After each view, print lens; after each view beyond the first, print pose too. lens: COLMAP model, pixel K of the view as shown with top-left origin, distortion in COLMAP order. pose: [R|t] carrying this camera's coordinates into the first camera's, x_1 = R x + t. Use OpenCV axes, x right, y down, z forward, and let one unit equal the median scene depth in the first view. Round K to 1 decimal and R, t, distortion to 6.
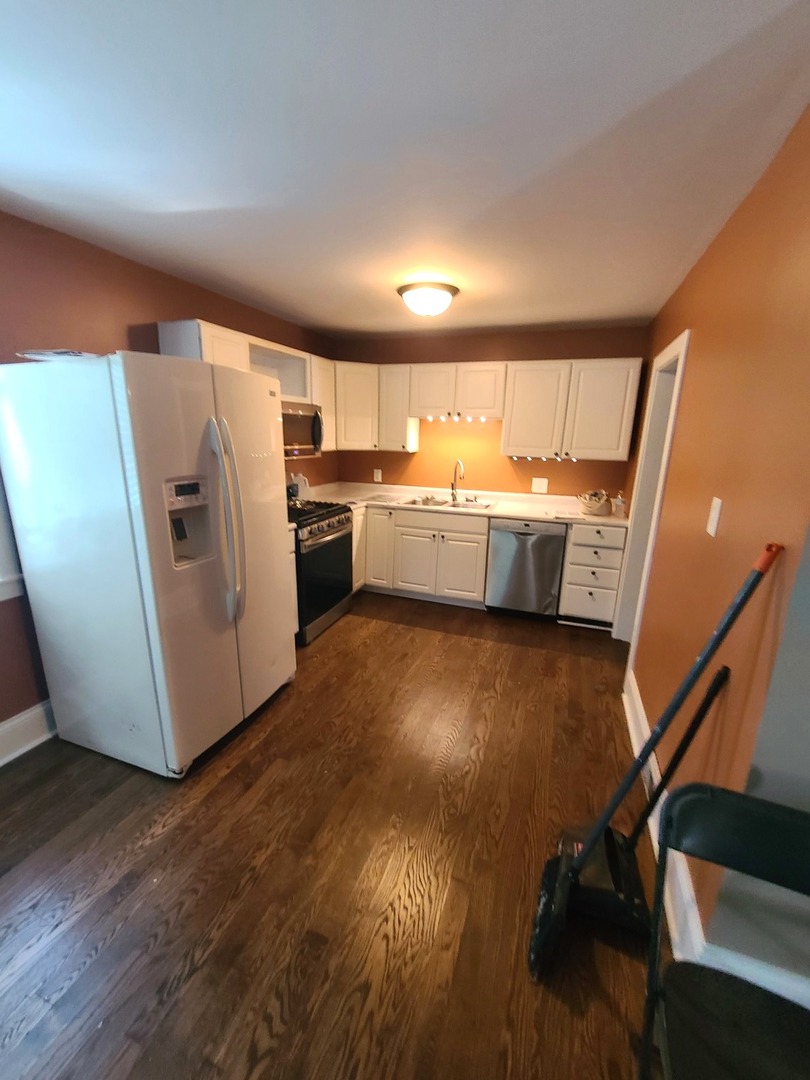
lens RADIAL K [[440.9, 0, 397.4], [0, 440.9, 544.4], [0, 0, 1]] dist [-0.004182, 0.000146]
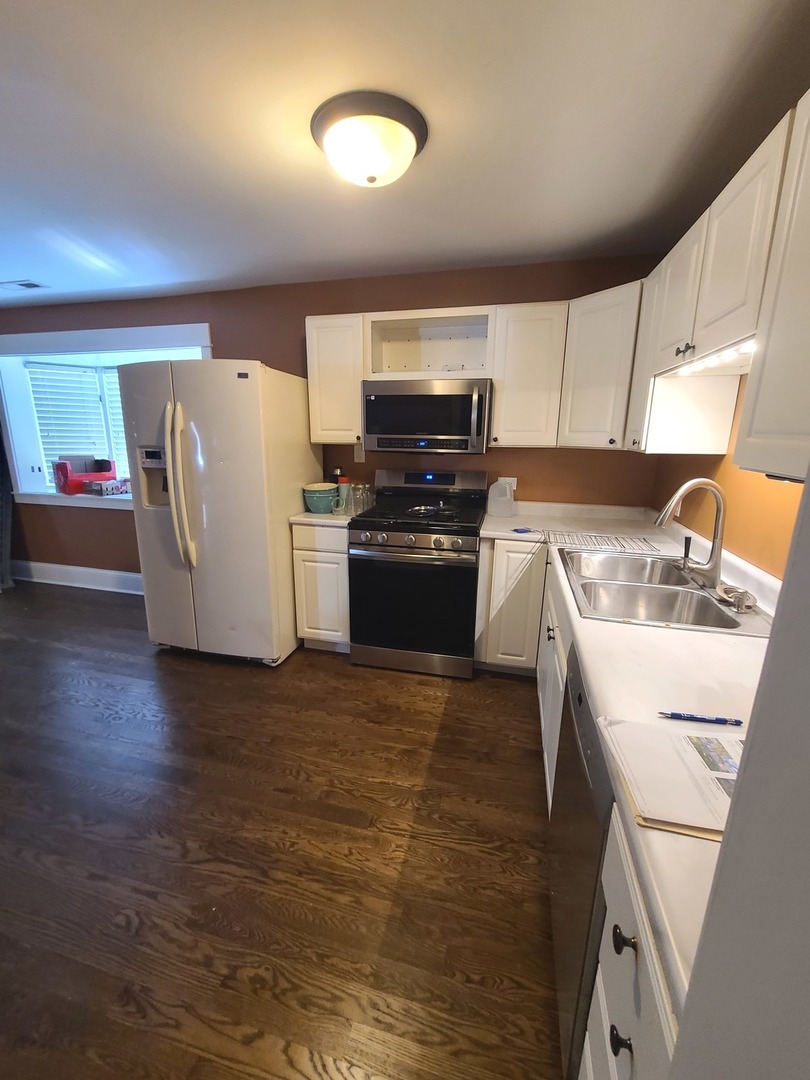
lens RADIAL K [[440.9, 0, 396.6], [0, 440.9, 545.1], [0, 0, 1]] dist [-0.004182, 0.000146]
pose [[0.110265, 0.228190, -0.967353, 0.966183], [-0.255189, 0.947159, 0.194338, -0.300809], [0.960583, 0.225430, 0.162670, 1.466522]]
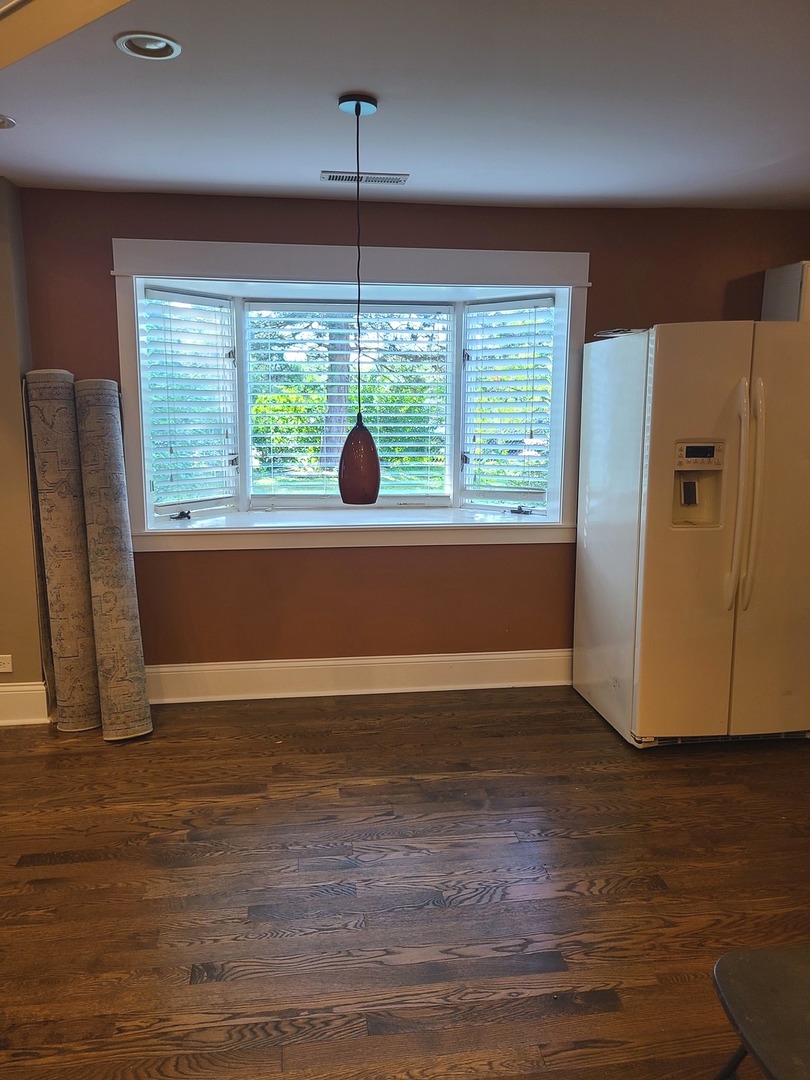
lens RADIAL K [[800.4, 0, 403.6], [0, 800.4, 541.1], [0, 0, 1]] dist [0.005159, -0.004444]
pose [[0.480111, 0.139859, -0.865987, 0.721153], [-0.207774, 0.977247, 0.042636, 0.120825], [0.852246, 0.159460, 0.498246, -0.388978]]
